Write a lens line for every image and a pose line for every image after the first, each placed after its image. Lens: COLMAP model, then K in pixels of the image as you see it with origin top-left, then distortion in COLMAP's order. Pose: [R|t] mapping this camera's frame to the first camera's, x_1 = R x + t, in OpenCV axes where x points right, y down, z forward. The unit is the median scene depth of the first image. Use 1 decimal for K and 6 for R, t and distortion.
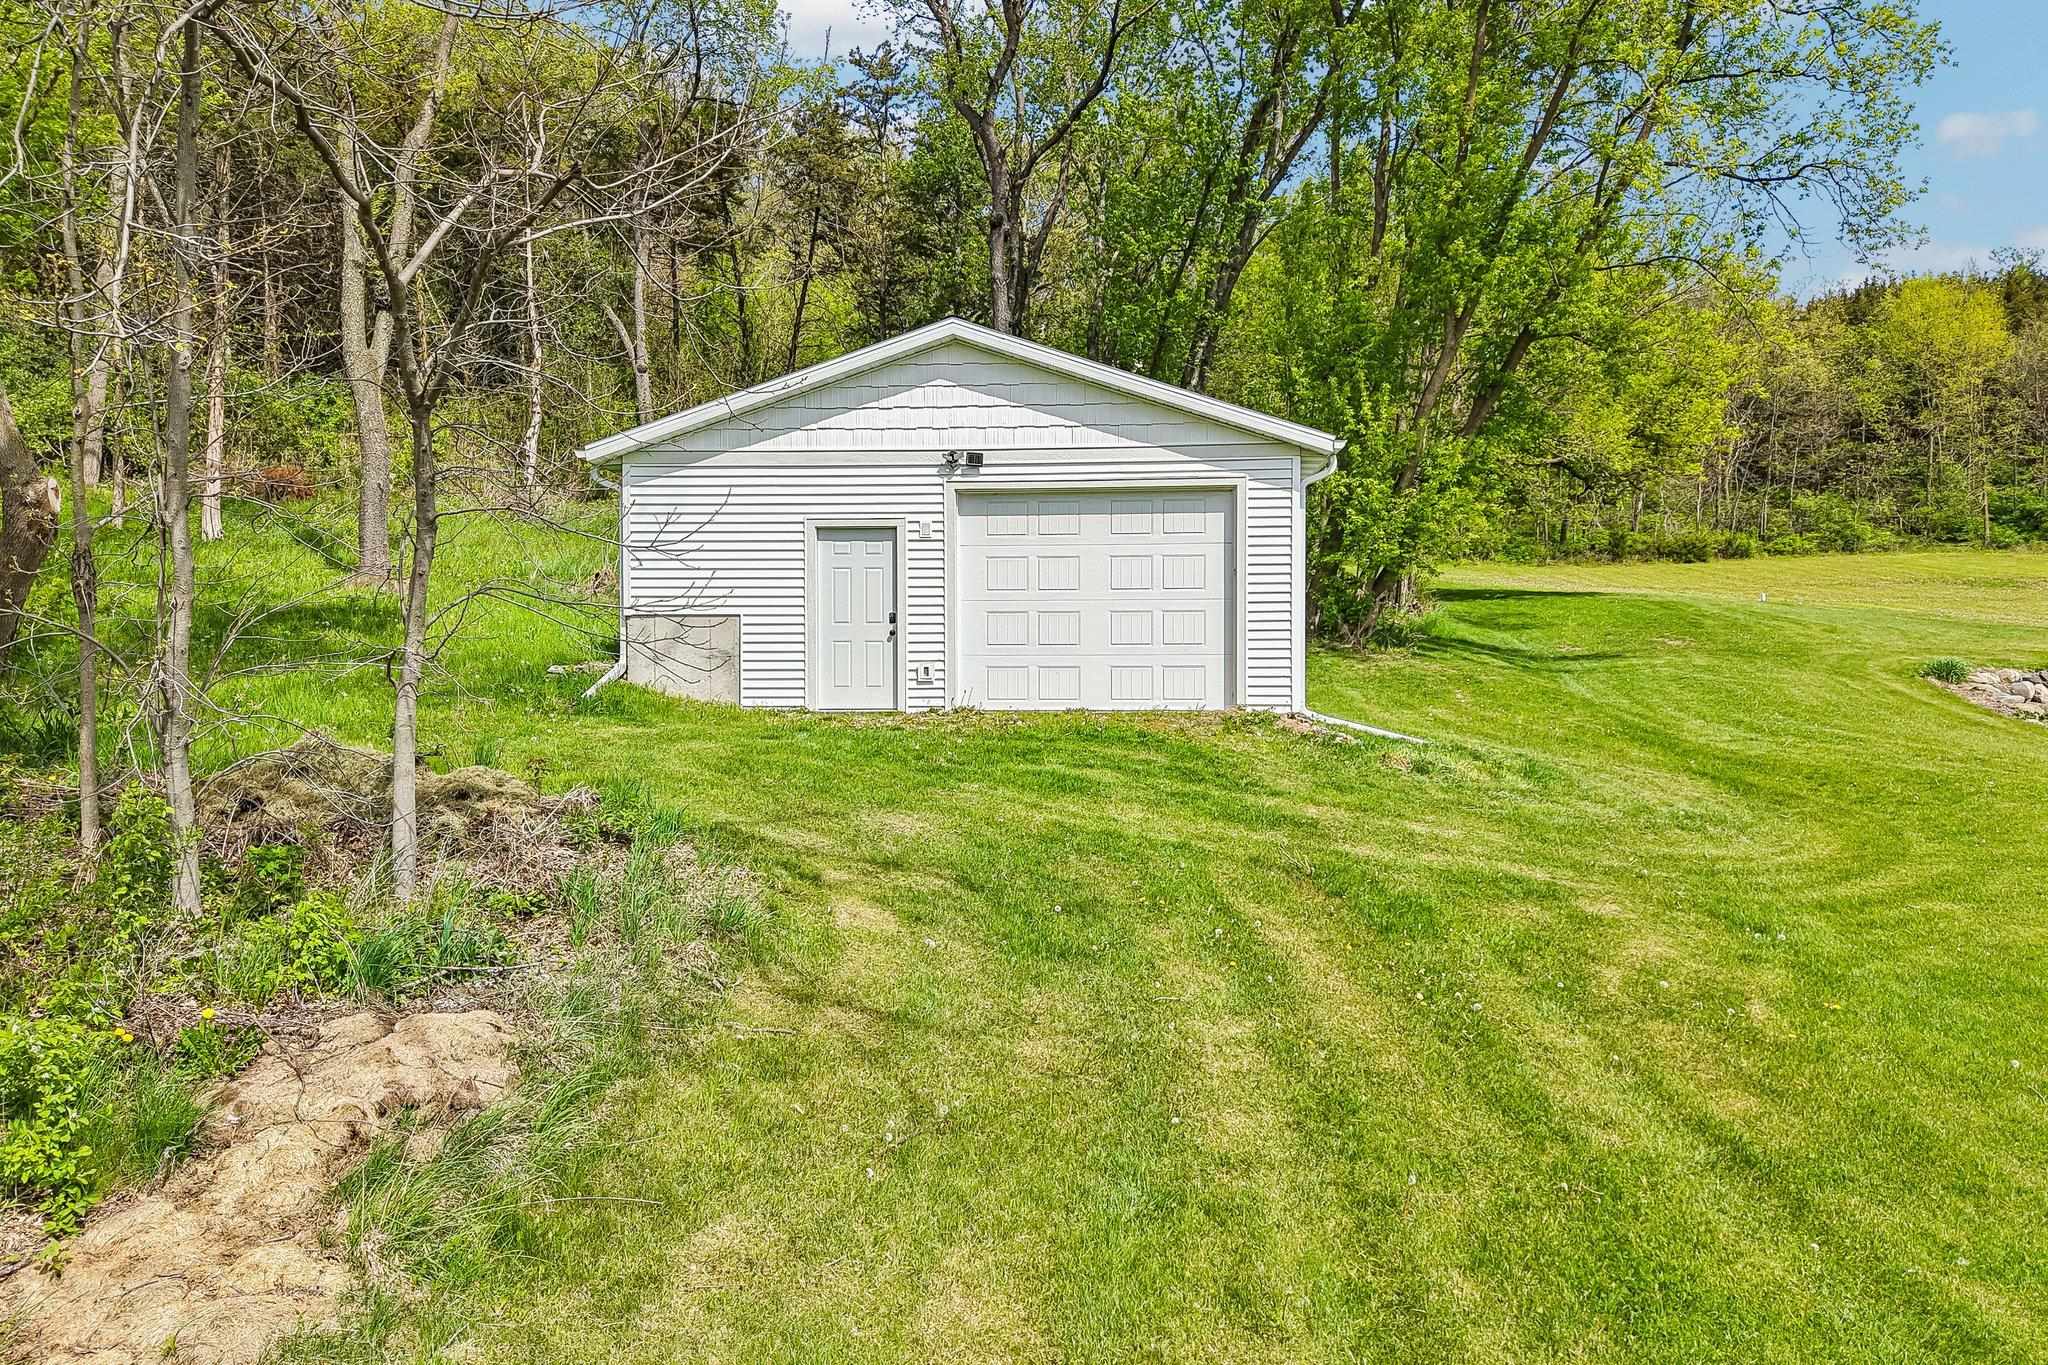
lens RADIAL K [[1345.4, 0, 1024.0], [0, 1345.4, 682.5], [0, 0, 1]] dist [0.060119, -0.074918]
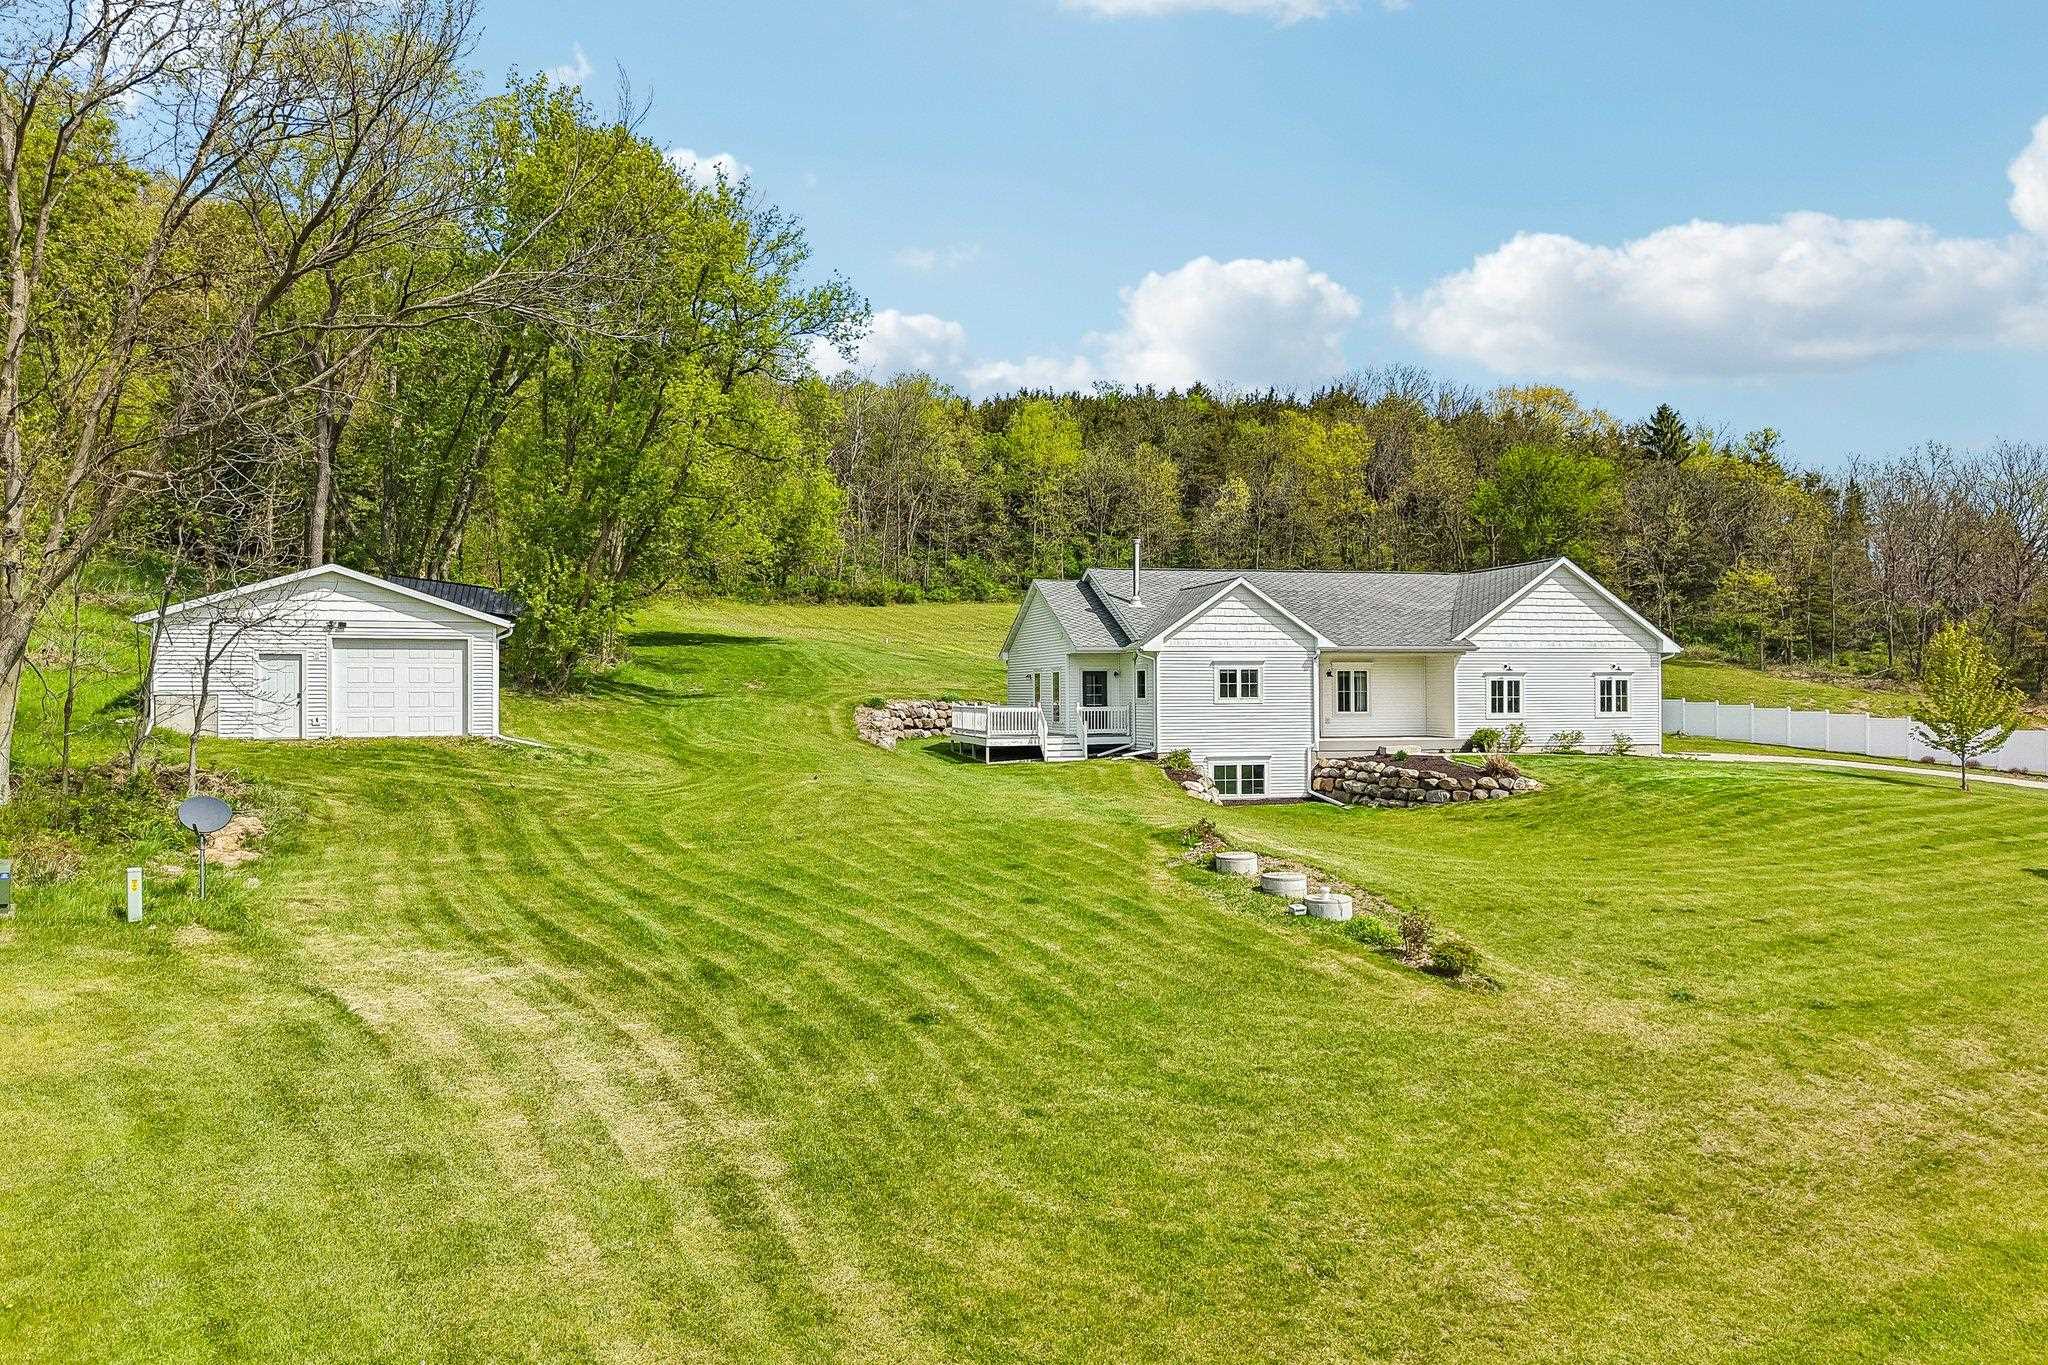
lens RADIAL K [[1327.5, 0, 1009.7], [0, 1327.5, 680.1], [0, 0, 1]] dist [0.056809, -0.139862]
pose [[0.878707, 0.001631, 0.477359, -0.117718], [0.000436, 0.999991, -0.004219, -0.063510], [-0.477362, 0.003916, 0.878698, -1.436540]]
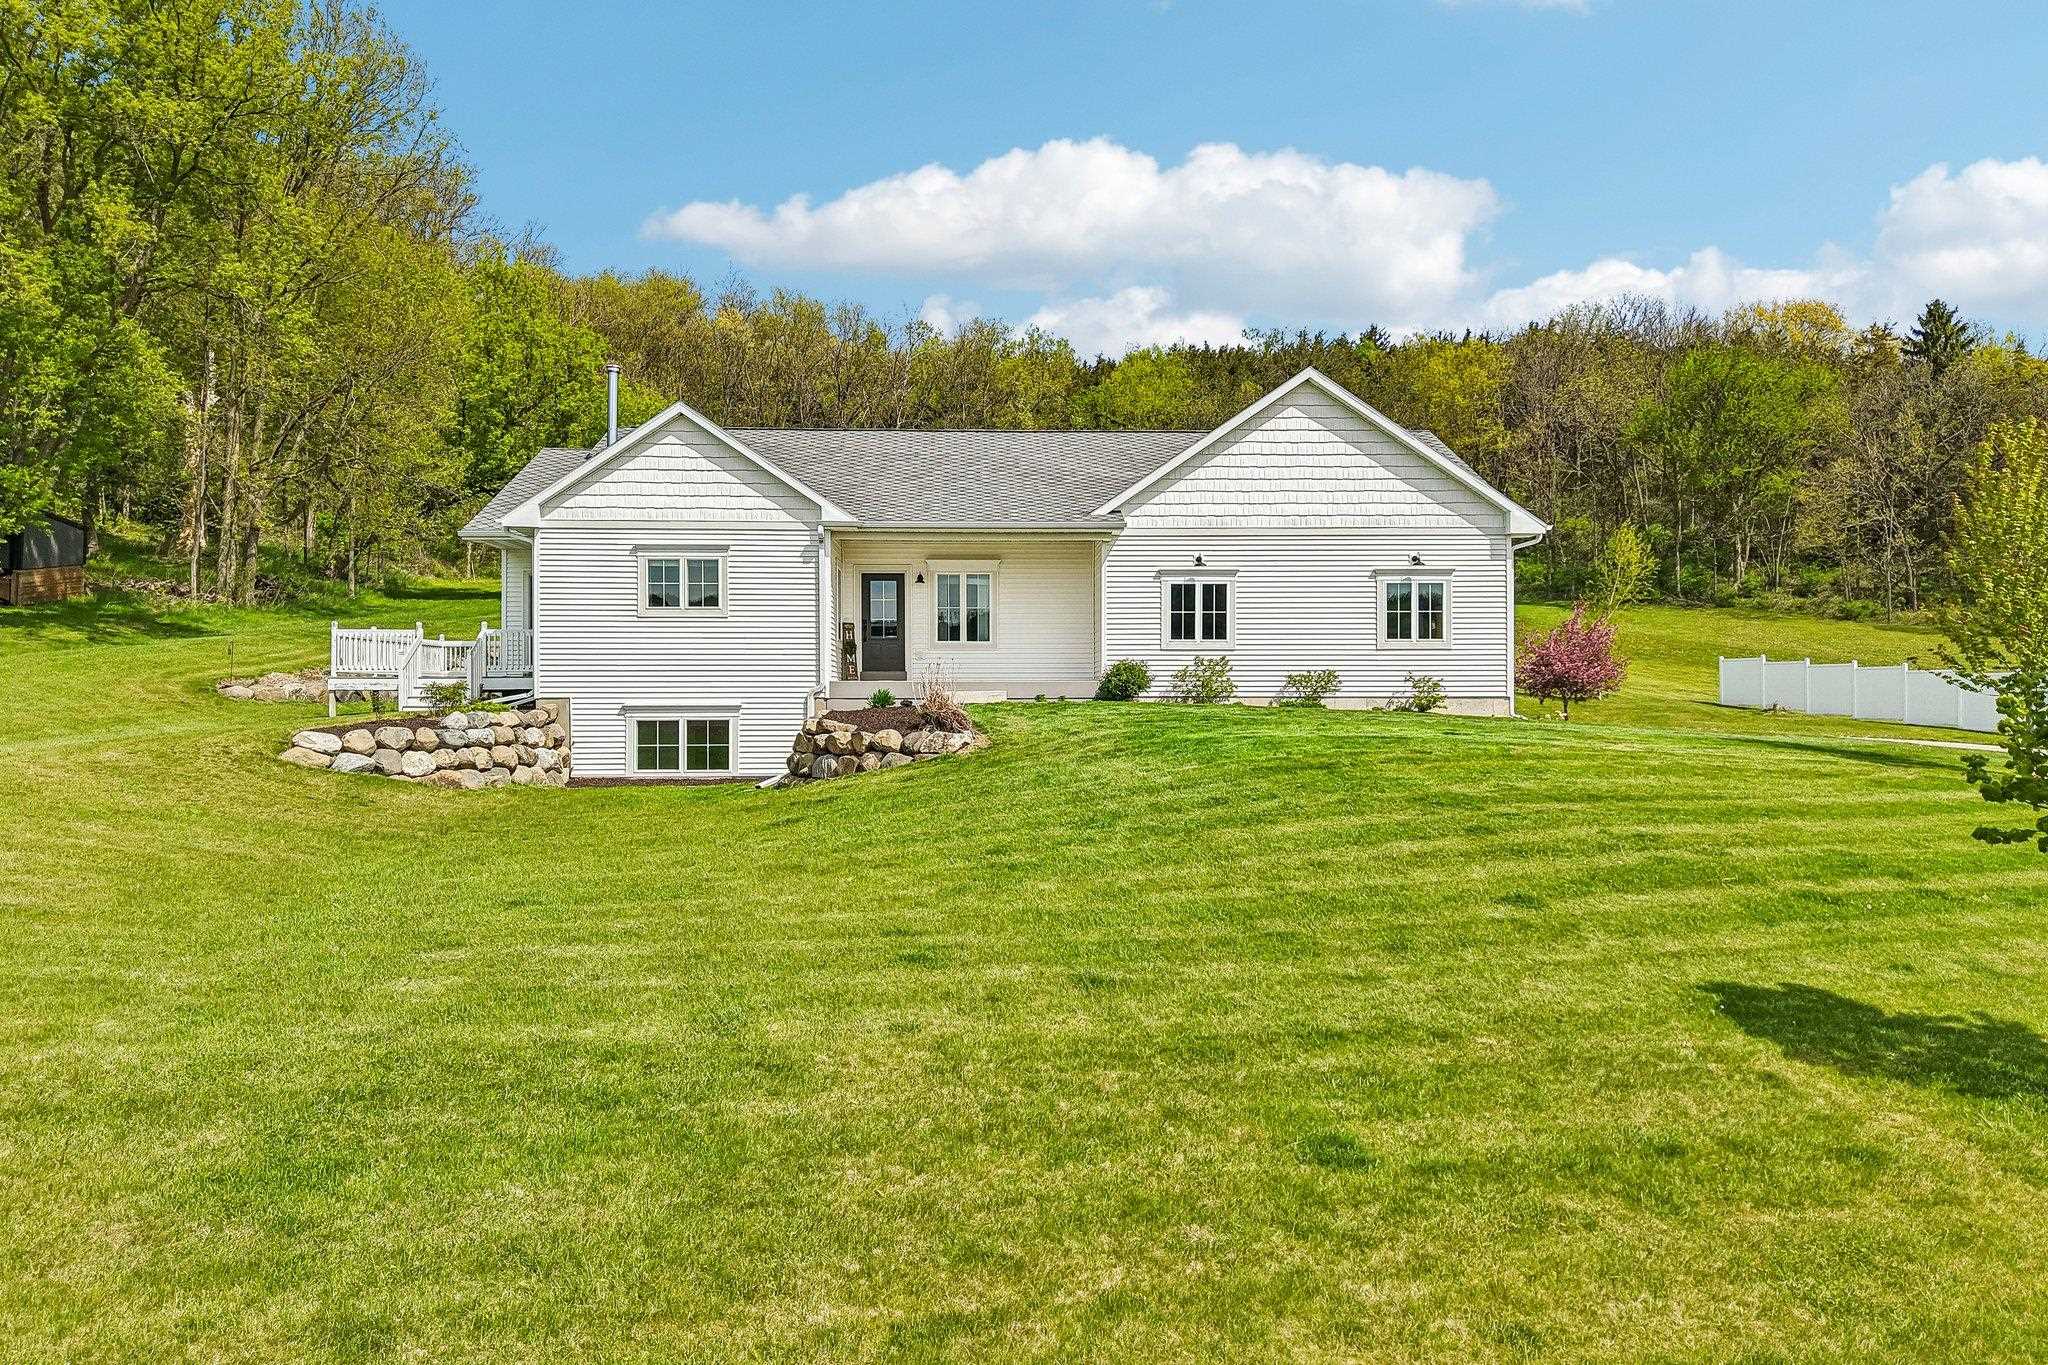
lens RADIAL K [[1345.4, 0, 1024.0], [0, 1345.4, 682.5], [0, 0, 1]] dist [0.060119, -0.074918]
pose [[0.956900, 0.004644, 0.290380, 1.566571], [-0.002658, 0.999970, -0.007234, 0.067640], [-0.290405, 0.006150, 0.956884, -0.947962]]
